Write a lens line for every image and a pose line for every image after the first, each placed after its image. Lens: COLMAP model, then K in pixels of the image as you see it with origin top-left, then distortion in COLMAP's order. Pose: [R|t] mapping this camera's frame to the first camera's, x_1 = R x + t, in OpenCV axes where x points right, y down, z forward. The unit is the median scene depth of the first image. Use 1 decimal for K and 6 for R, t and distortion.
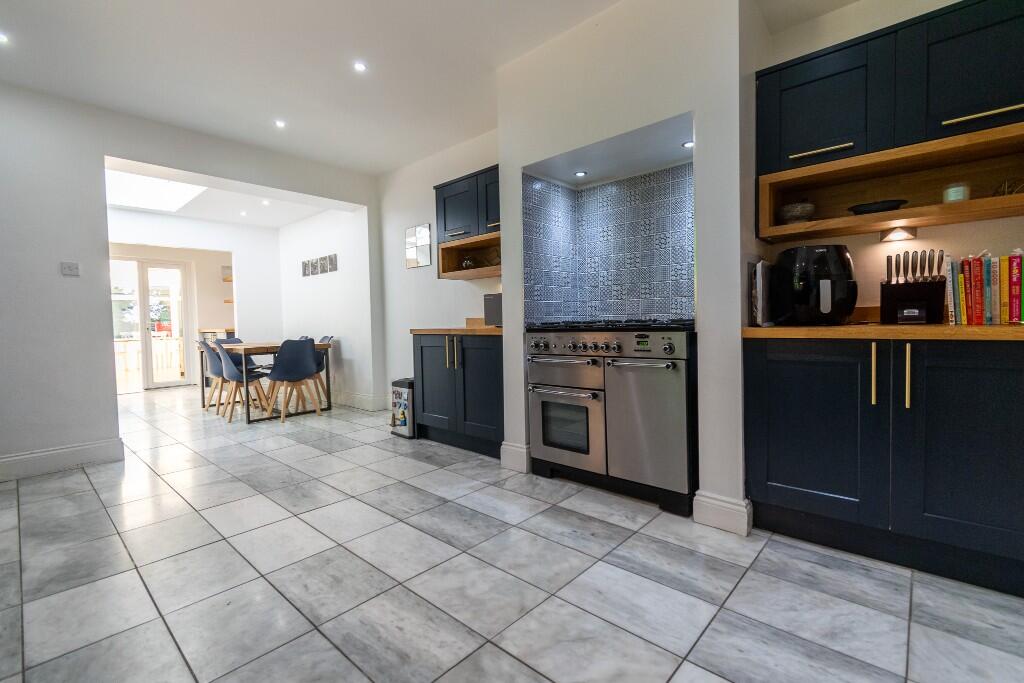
lens RADIAL K [[451.3, 0, 510.0], [0, 451.3, 335.5], [0, 0, 1]] dist [0.000699, -0.000534]
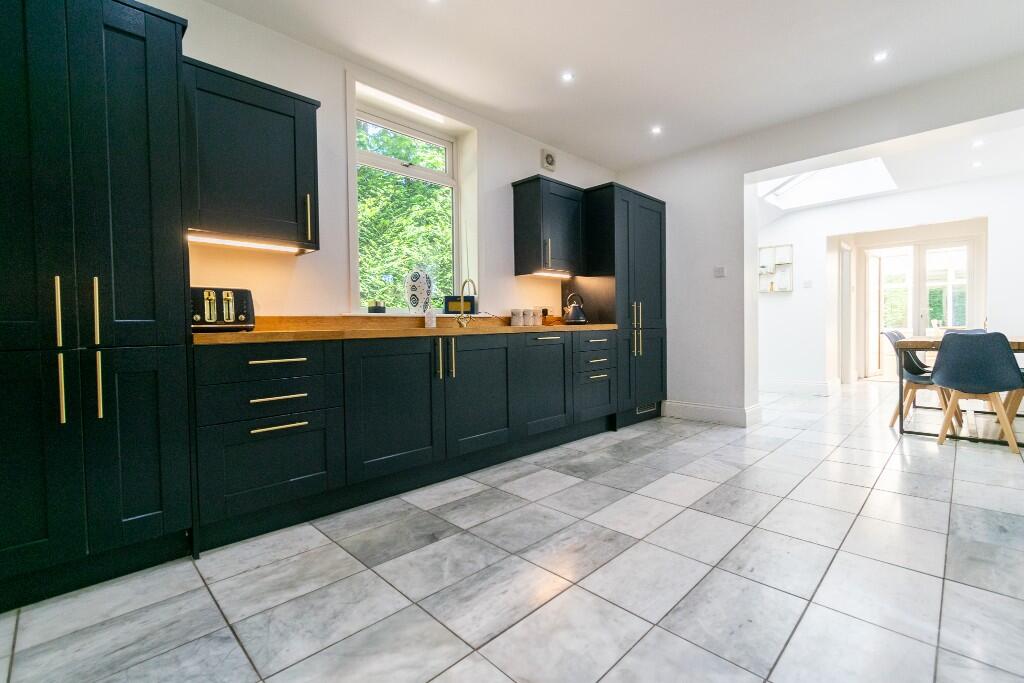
lens RADIAL K [[451.3, 0, 517.1], [0, 451.3, 335.5], [0, 0, 1]] dist [0.000699, -0.000534]
pose [[-0.041376, 0.043553, -0.998194, 0.227569], [-0.012794, 0.998944, 0.044116, -0.008354], [0.999062, 0.014596, -0.040775, 0.291027]]
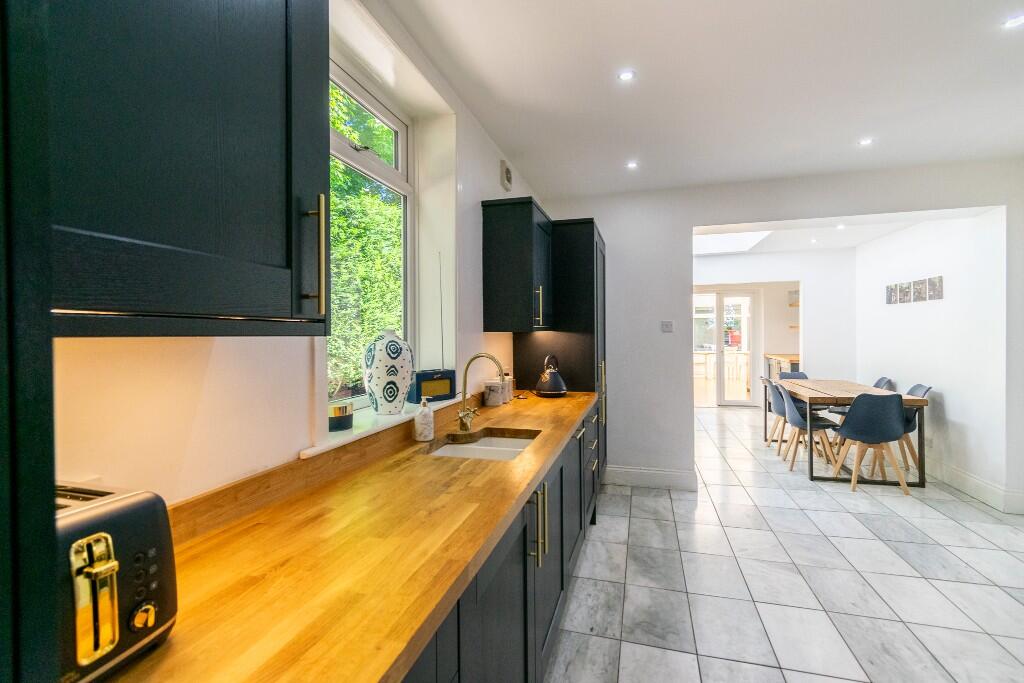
lens RADIAL K [[451.3, 0, 517.0], [0, 451.3, 336.6], [0, 0, 1]] dist [0.000699, -0.000534]
pose [[0.448048, 0.026645, -0.893612, -0.035770], [-0.028218, 0.999479, 0.015654, -0.078889], [0.893564, 0.018202, 0.448566, 0.051649]]
